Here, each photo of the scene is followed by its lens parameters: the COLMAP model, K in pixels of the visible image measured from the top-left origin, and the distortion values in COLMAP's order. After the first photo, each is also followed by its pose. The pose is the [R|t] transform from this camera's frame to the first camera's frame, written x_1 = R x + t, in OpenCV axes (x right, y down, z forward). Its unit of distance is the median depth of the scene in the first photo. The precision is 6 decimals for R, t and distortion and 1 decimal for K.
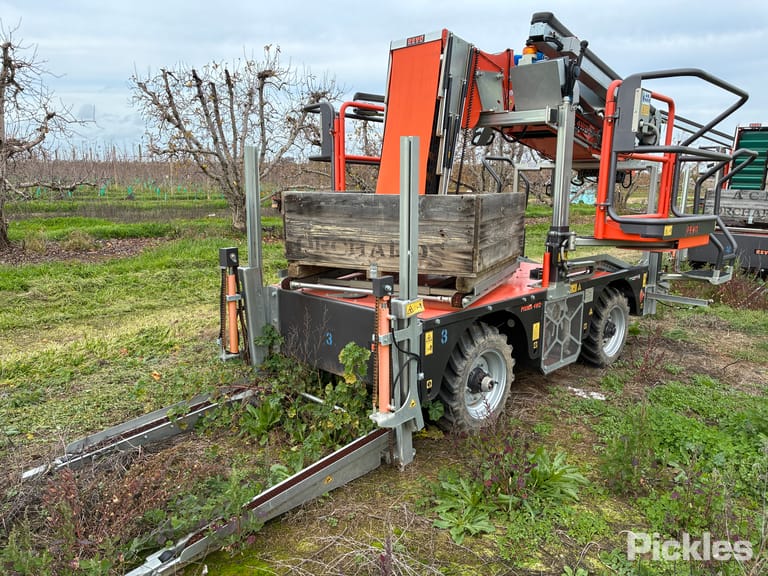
lens RADIAL K [[581.4, 0, 386.4], [0, 581.4, 283.8], [0, 0, 1]] dist [0.047676, -0.067206]
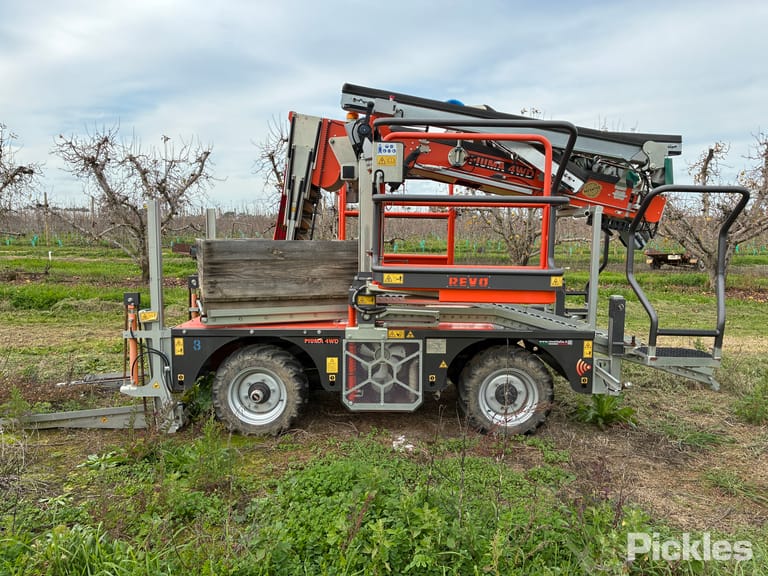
lens RADIAL K [[581.4, 0, 386.8], [0, 581.4, 284.0], [0, 0, 1]] dist [0.047676, -0.067206]
pose [[0.697884, 0.054470, -0.714137, 1.219836], [-0.122490, 0.991491, -0.044077, -0.037870], [0.705659, 0.118235, 0.698617, 0.322700]]
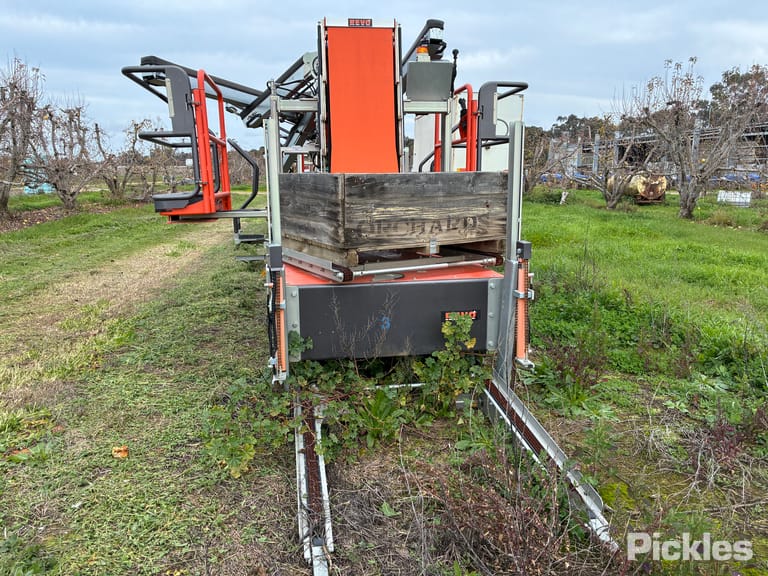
lens RADIAL K [[581.4, 0, 386.3], [0, 581.4, 288.9], [0, 0, 1]] dist [0.047676, -0.067206]
pose [[0.593418, -0.175766, 0.785469, -0.882313], [0.151567, 0.982810, 0.105417, -0.067243], [-0.790495, 0.056494, 0.609857, 0.404975]]
